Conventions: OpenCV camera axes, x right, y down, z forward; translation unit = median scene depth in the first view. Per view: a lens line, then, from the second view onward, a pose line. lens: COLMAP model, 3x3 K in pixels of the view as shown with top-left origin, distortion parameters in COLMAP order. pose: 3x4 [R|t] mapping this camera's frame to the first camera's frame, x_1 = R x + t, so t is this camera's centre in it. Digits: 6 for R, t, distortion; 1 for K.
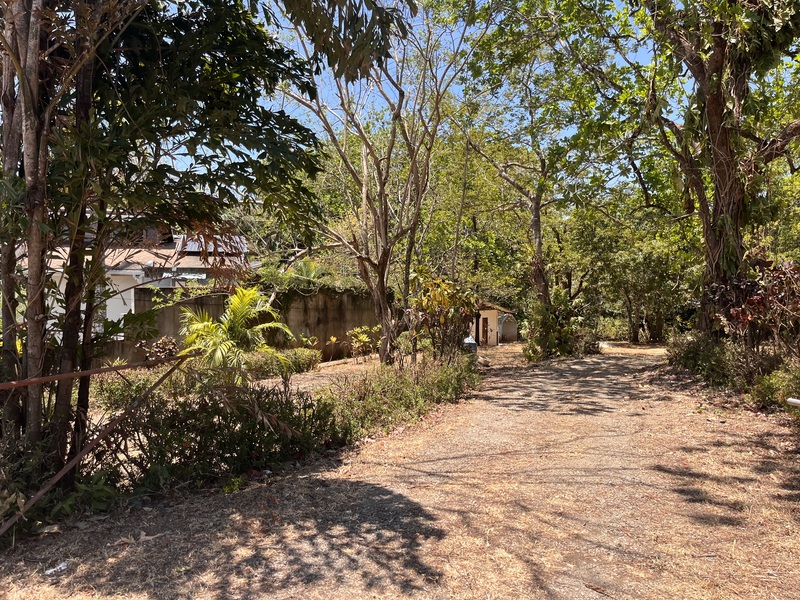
lens RADIAL K [[604.4, 0, 398.8], [0, 604.4, 302.5], [0, 0, 1]] dist [0.053149, -0.081597]
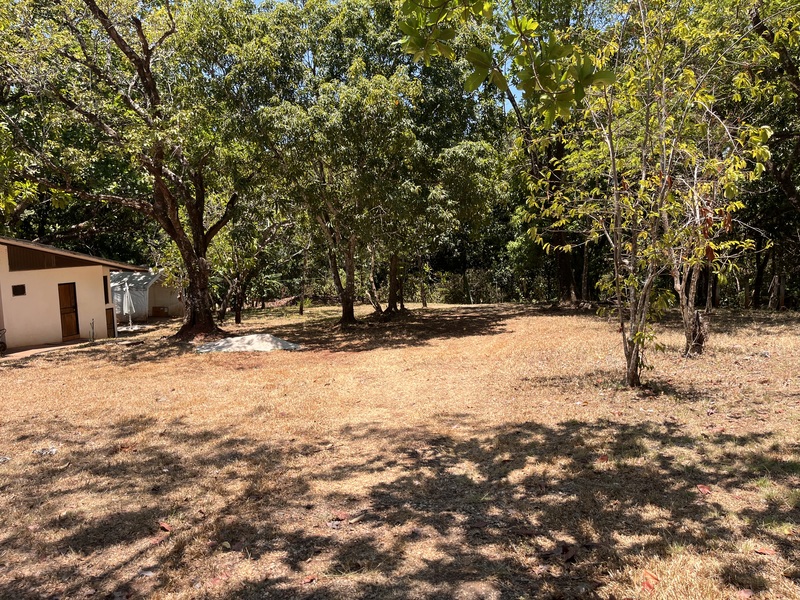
lens RADIAL K [[604.4, 0, 401.0], [0, 604.4, 305.7], [0, 0, 1]] dist [0.053149, -0.081597]
pose [[0.924470, -0.068171, 0.375111, 0.820637], [0.038315, 0.995515, 0.086492, 0.040420], [-0.379325, -0.065587, 0.922936, 1.799099]]
